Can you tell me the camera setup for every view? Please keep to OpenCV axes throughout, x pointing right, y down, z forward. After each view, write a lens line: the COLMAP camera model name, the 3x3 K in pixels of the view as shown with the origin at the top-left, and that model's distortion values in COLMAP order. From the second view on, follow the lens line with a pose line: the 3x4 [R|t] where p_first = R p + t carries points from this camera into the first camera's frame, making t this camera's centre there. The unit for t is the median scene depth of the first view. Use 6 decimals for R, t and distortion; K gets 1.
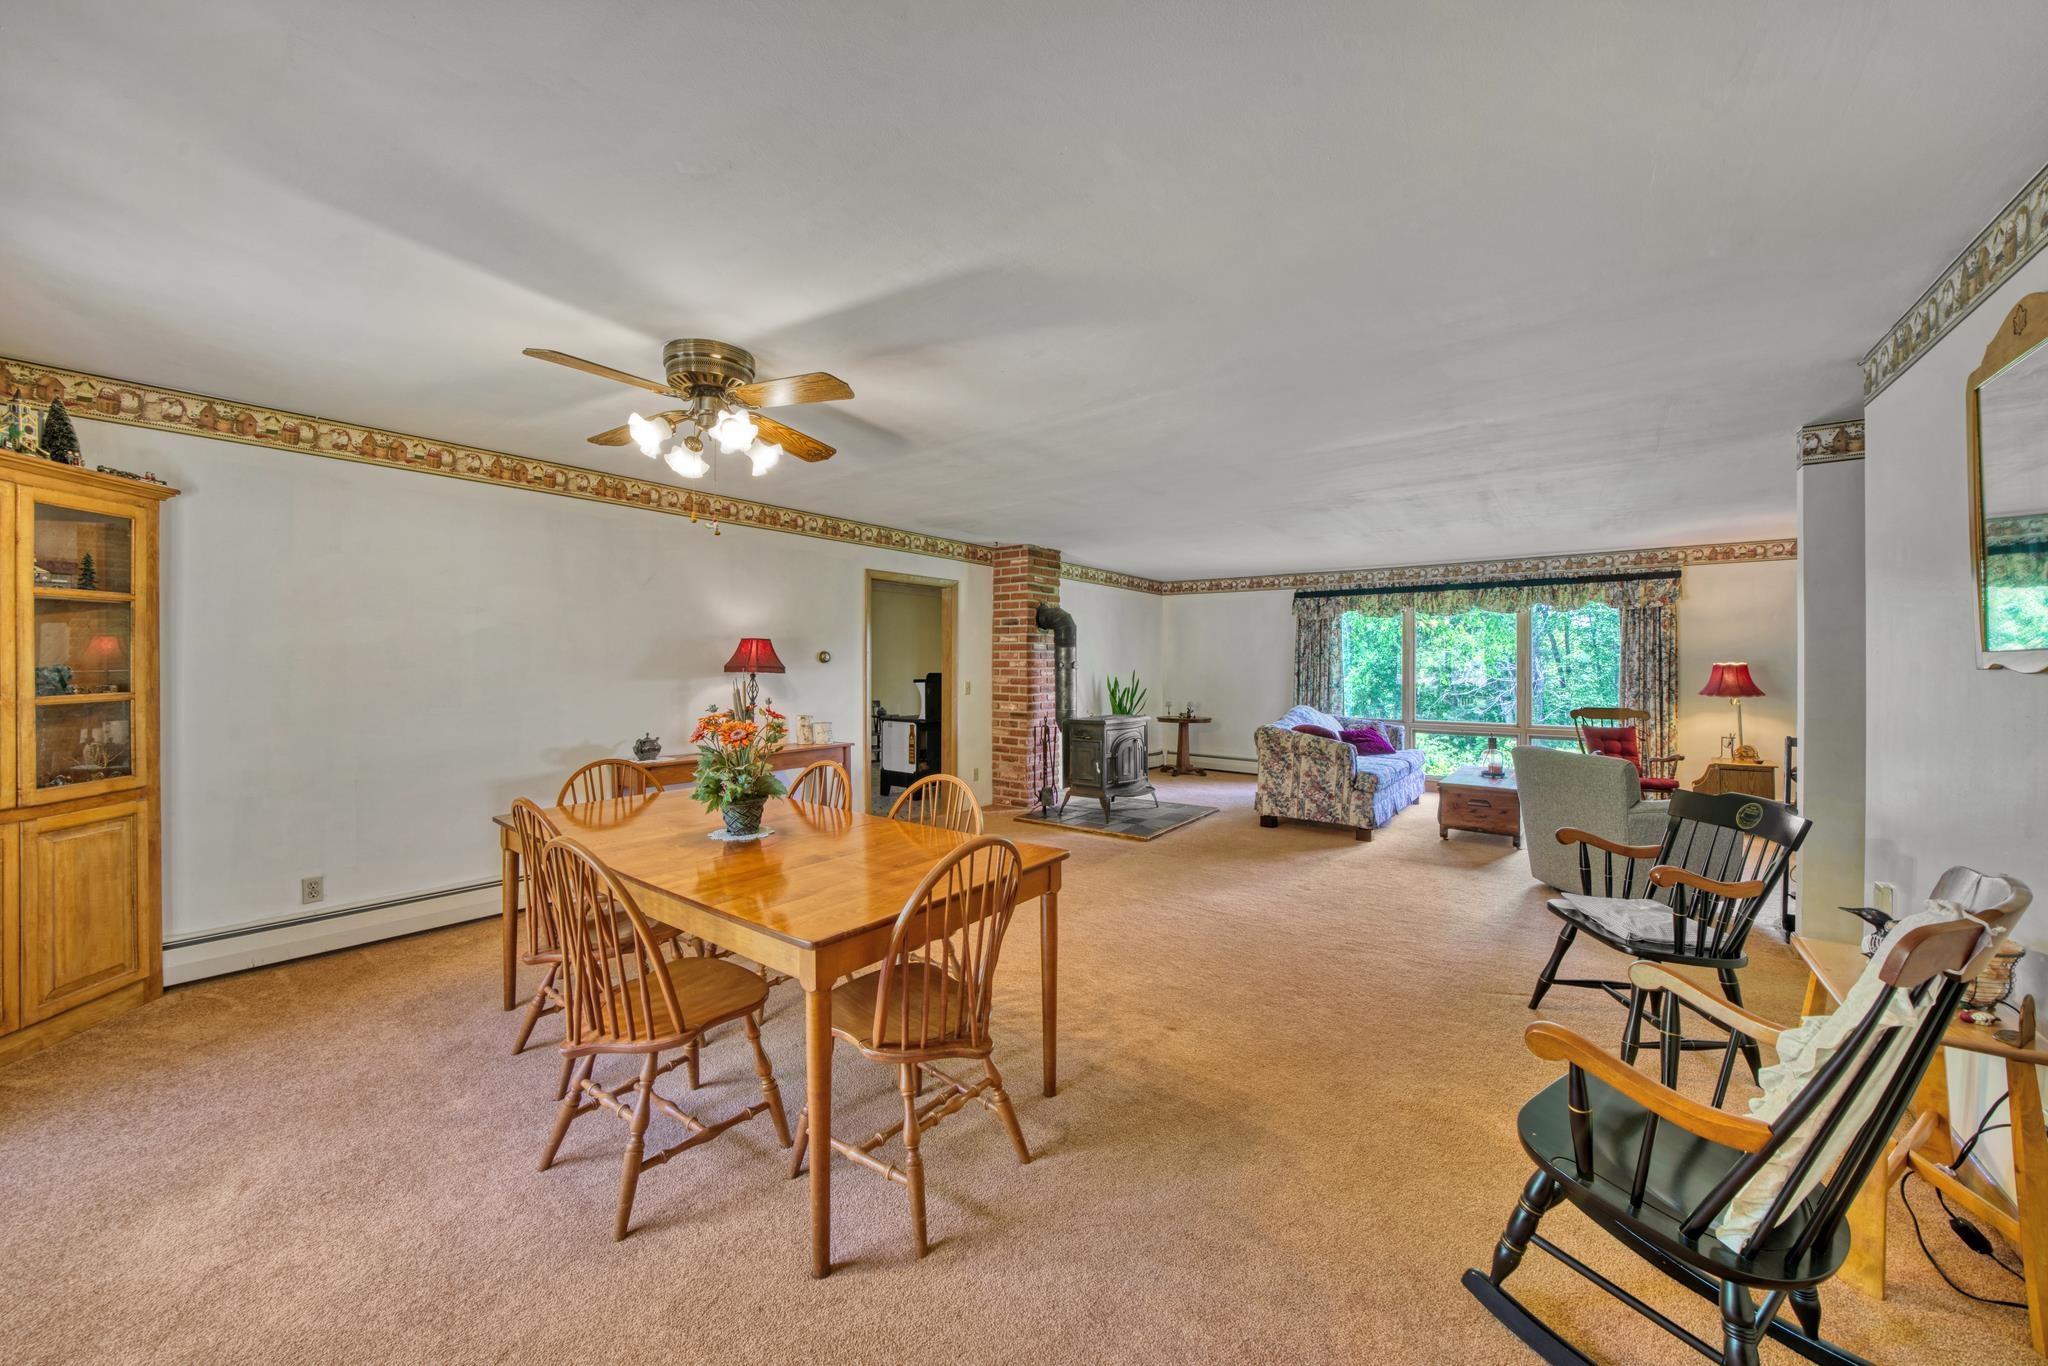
lens RADIAL K [[744.1, 0, 1024.0], [0, 744.1, 683.0], [0, 0, 1]] dist [-0.000722, -0.000030]
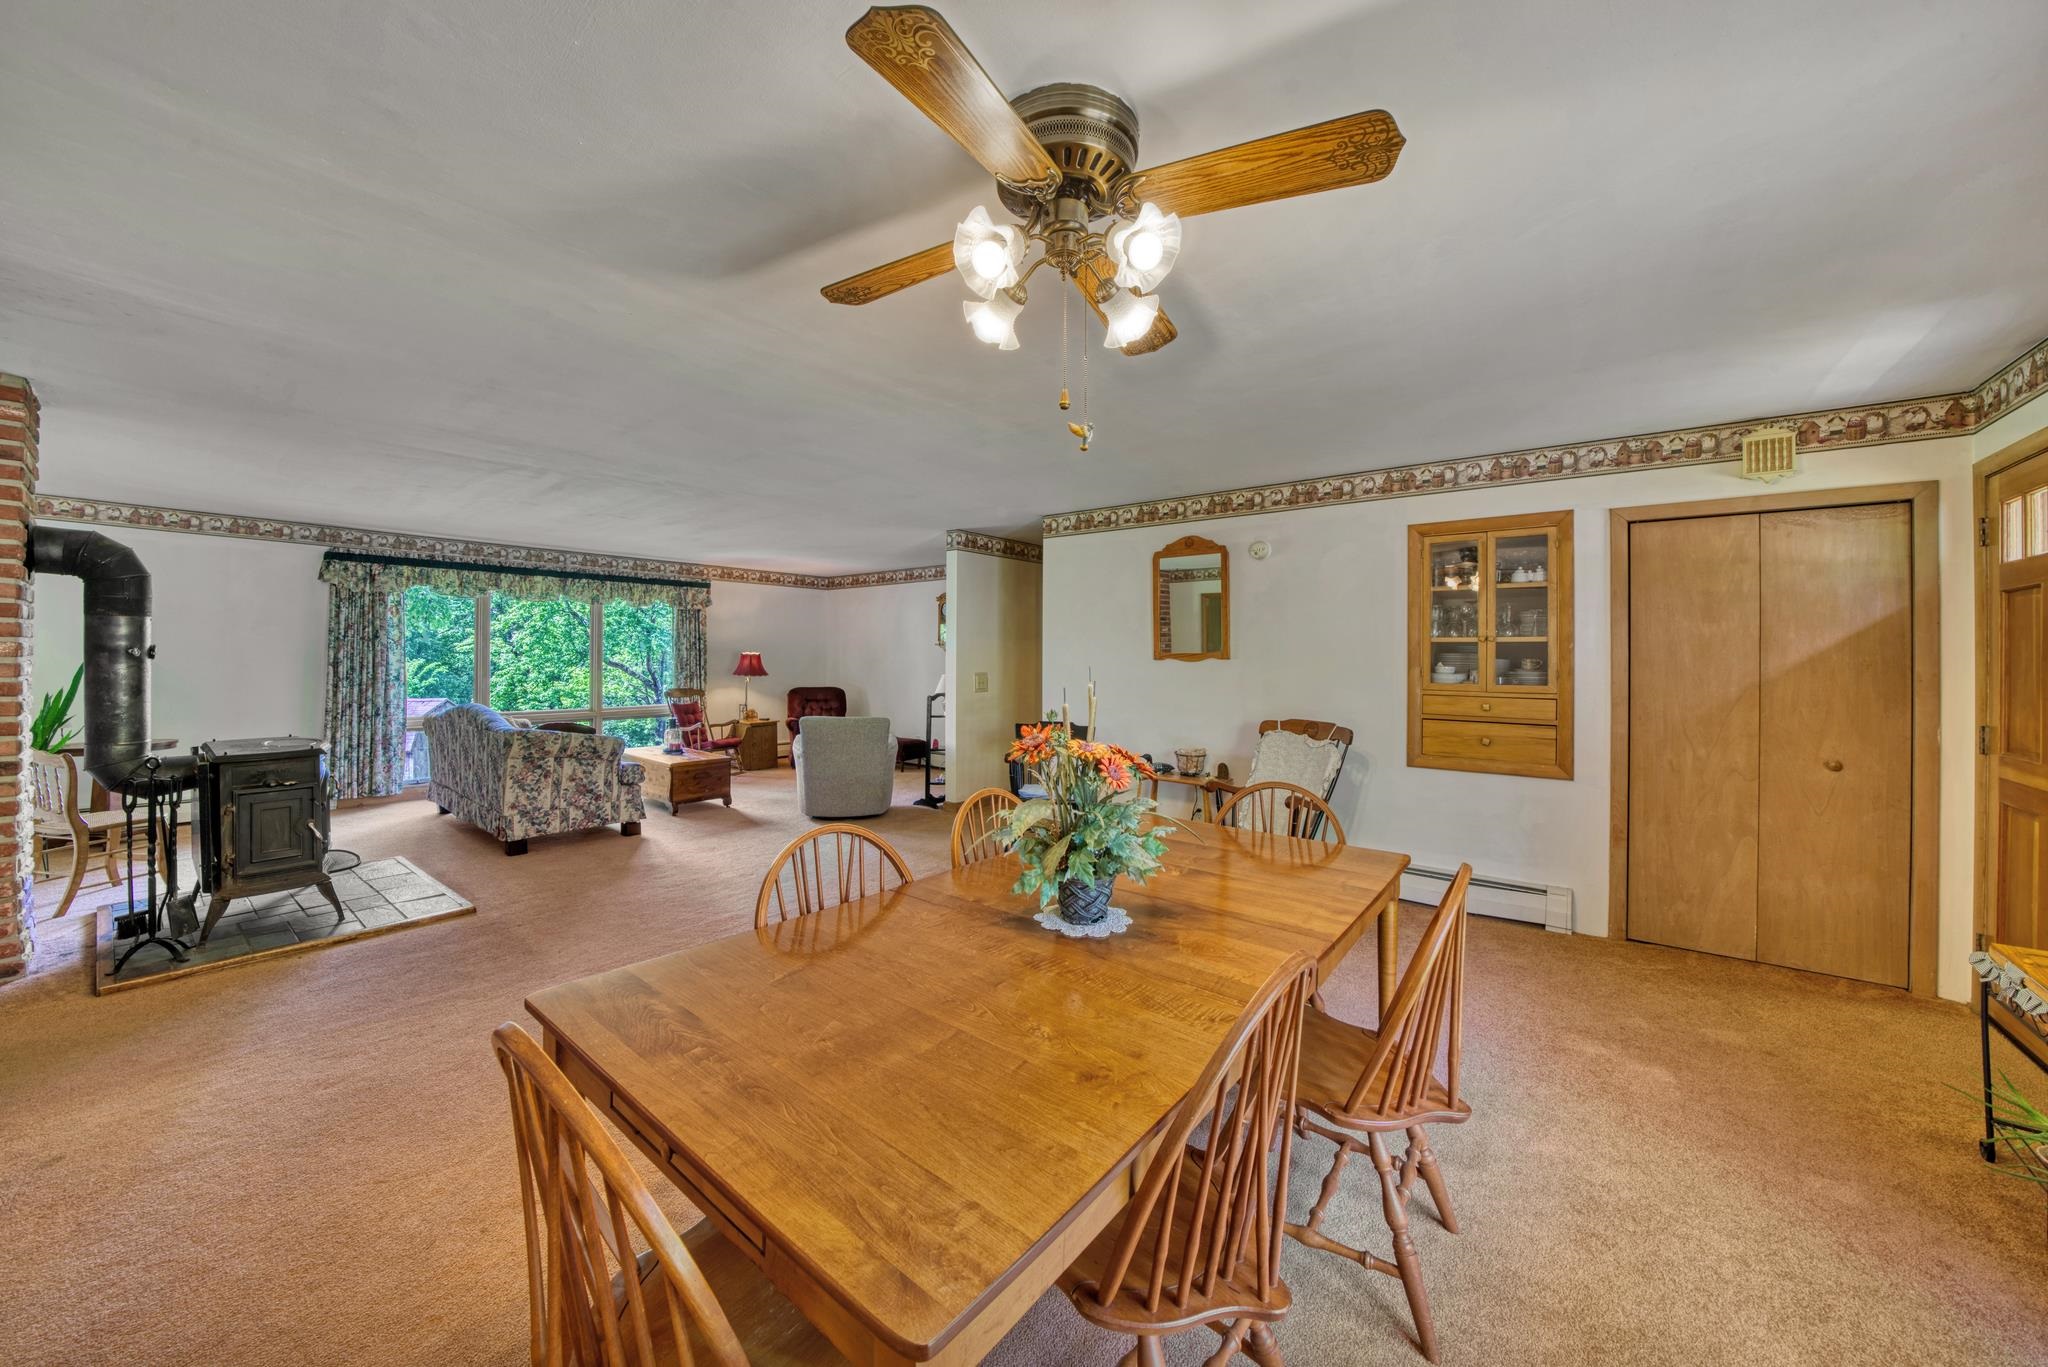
lens RADIAL K [[737.3, 0, 1030.9], [0, 737.3, 661.0], [0, 0, 1]] dist [-0.000817, 0.000118]
pose [[0.027988, -0.009636, 0.999562, -0.439315], [0.015705, 0.999834, 0.009199, -0.014777], [-0.999485, 0.015441, 0.028135, 0.400016]]
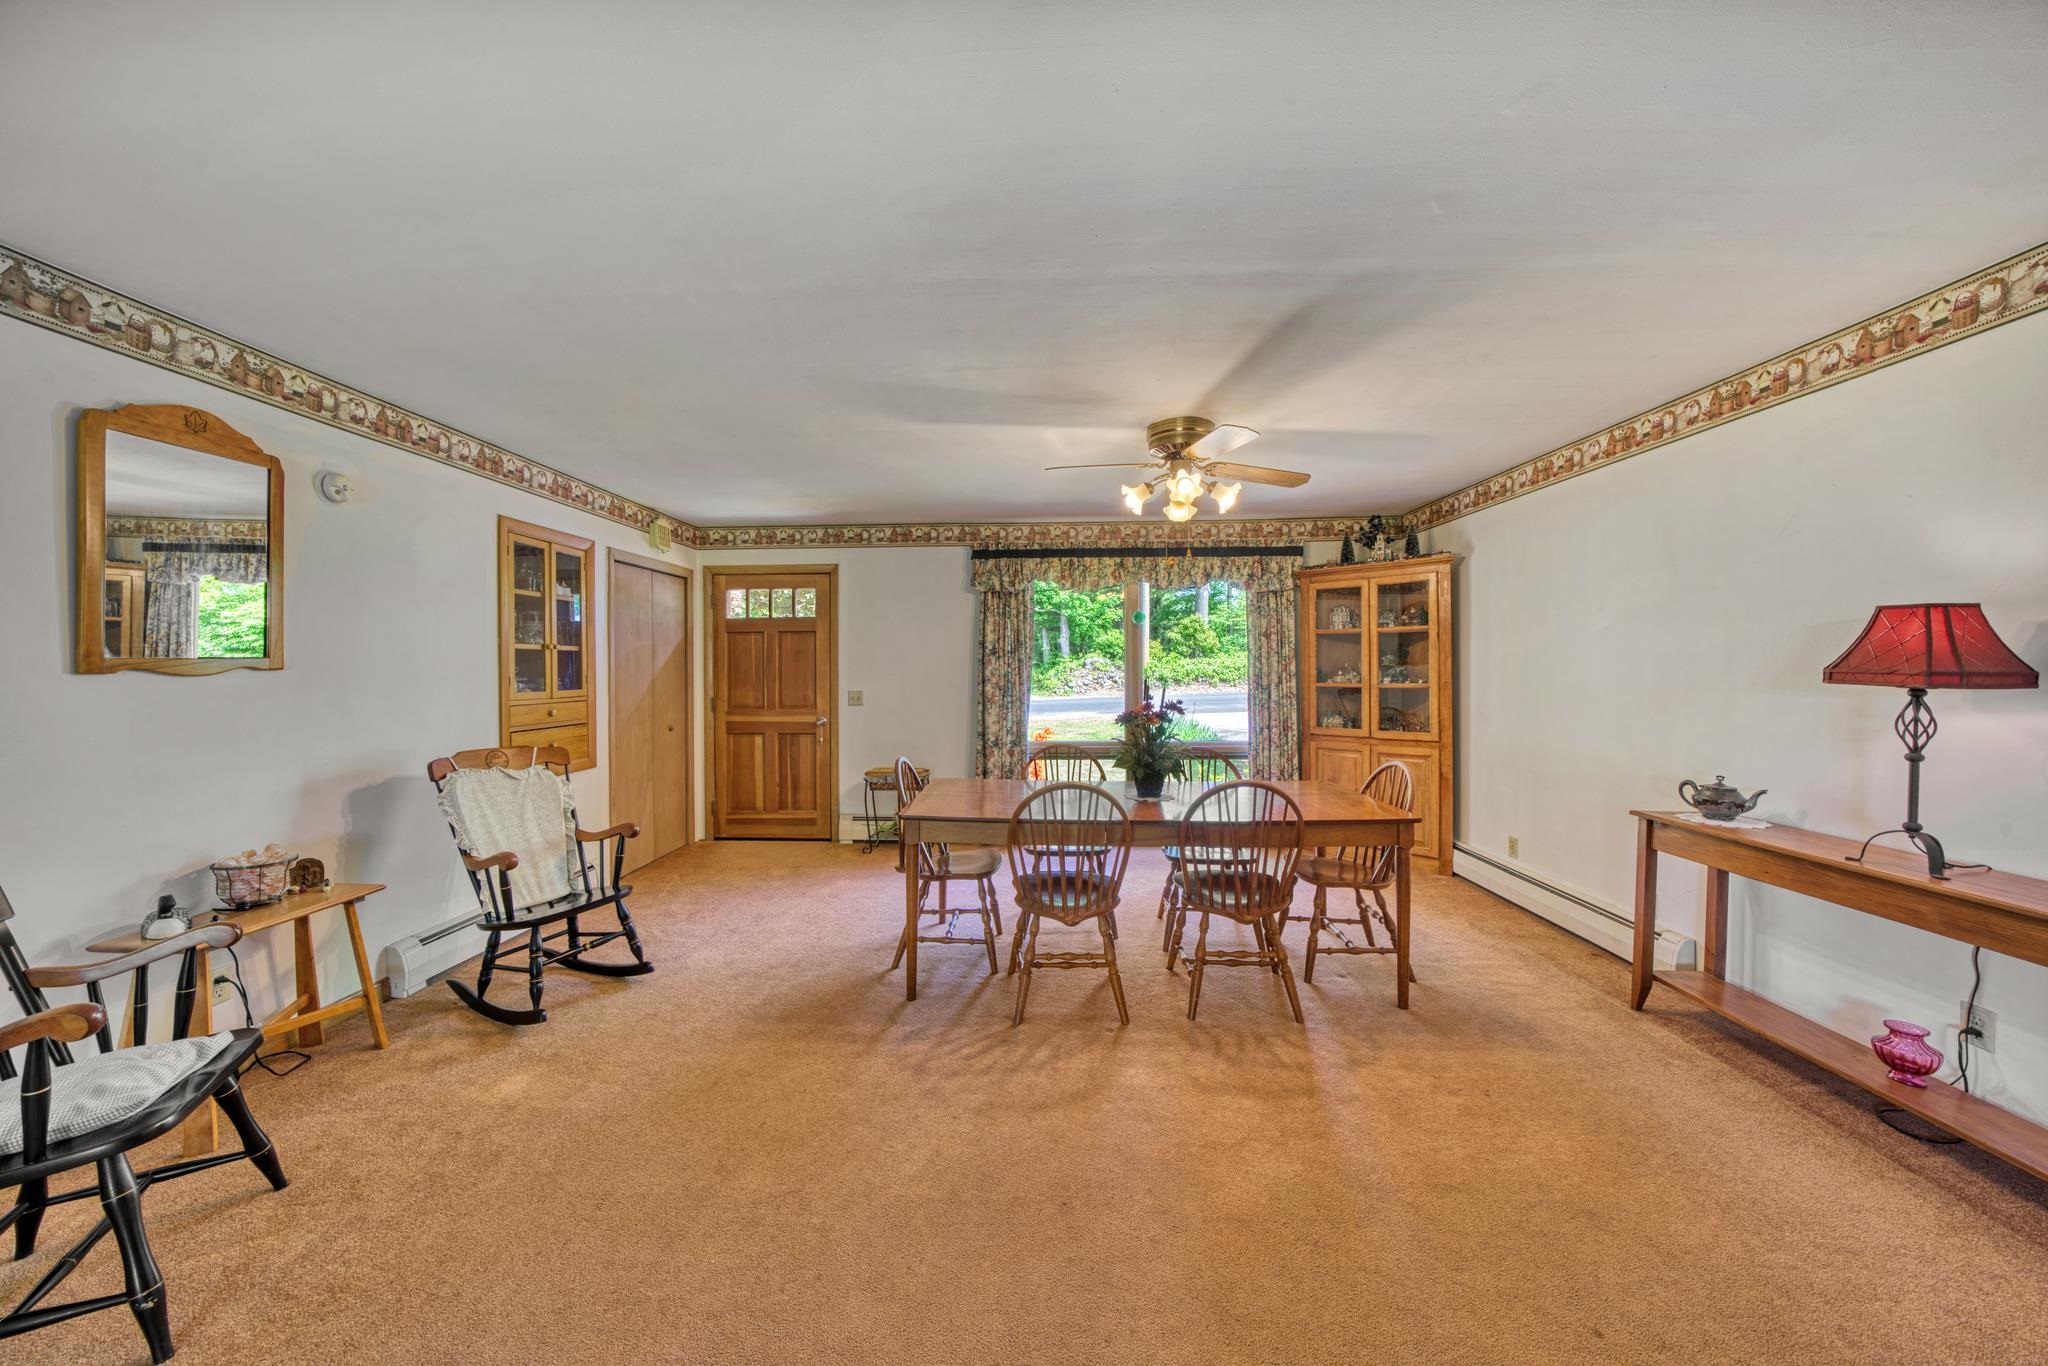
lens RADIAL K [[737.3, 0, 1030.9], [0, 737.3, 660.5], [0, 0, 1]] dist [-0.000817, 0.000118]
pose [[-0.811688, -0.000563, -0.584091, 0.216272], [-0.009019, 0.999892, 0.011571, -0.021706], [0.584022, 0.014660, -0.811606, 0.782318]]
